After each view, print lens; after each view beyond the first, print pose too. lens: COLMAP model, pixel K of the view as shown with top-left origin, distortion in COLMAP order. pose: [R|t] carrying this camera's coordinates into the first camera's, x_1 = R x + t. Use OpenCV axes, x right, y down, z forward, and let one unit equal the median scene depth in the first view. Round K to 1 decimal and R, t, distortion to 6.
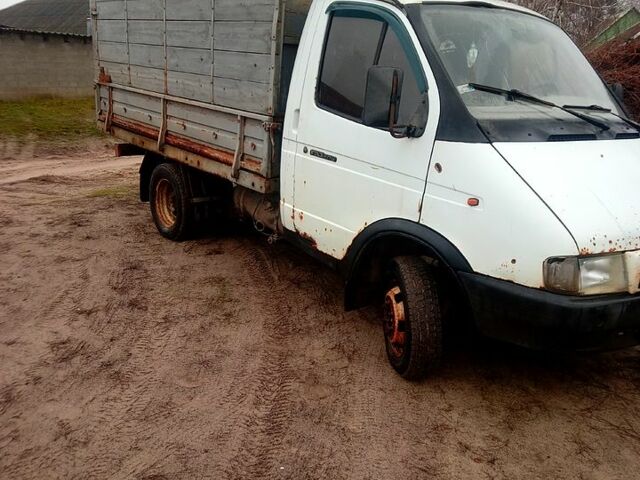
lens RADIAL K [[629.8, 0, 320.0], [0, 629.8, 240.0], [0, 0, 1]] dist [0.018195, 0.020375]
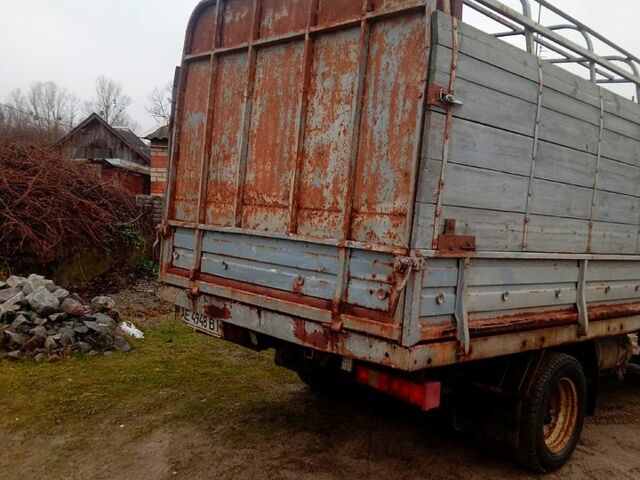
lens RADIAL K [[646.3, 0, 305.6], [0, 646.3, 238.8], [0, 0, 1]] dist [-0.001041, -0.004820]
pose [[-0.077624, -0.117755, 0.990004, -1.301331], [0.201544, 0.970645, 0.131255, -0.563769], [-0.976399, 0.209718, -0.051613, 1.864335]]
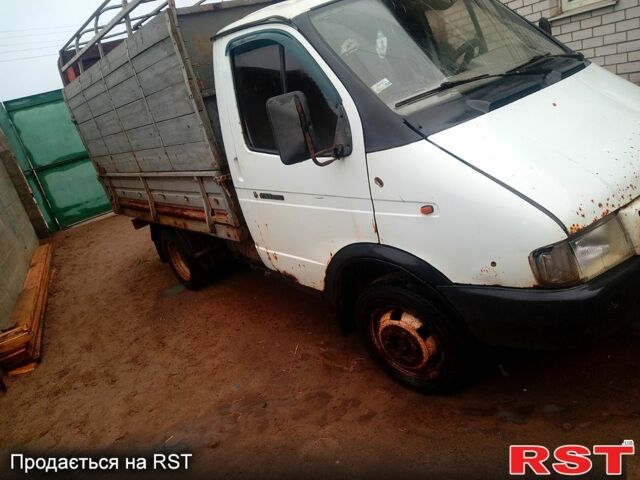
lens RADIAL K [[469.8, 0, 320.0], [0, 469.8, 240.0], [0, 0, 1]] dist [0.007803, -0.001959]
pose [[0.943781, -0.320358, -0.081535, 0.110573], [0.324732, 0.944622, 0.047322, -0.077603], [0.061860, -0.071139, 0.995546, 0.265048]]
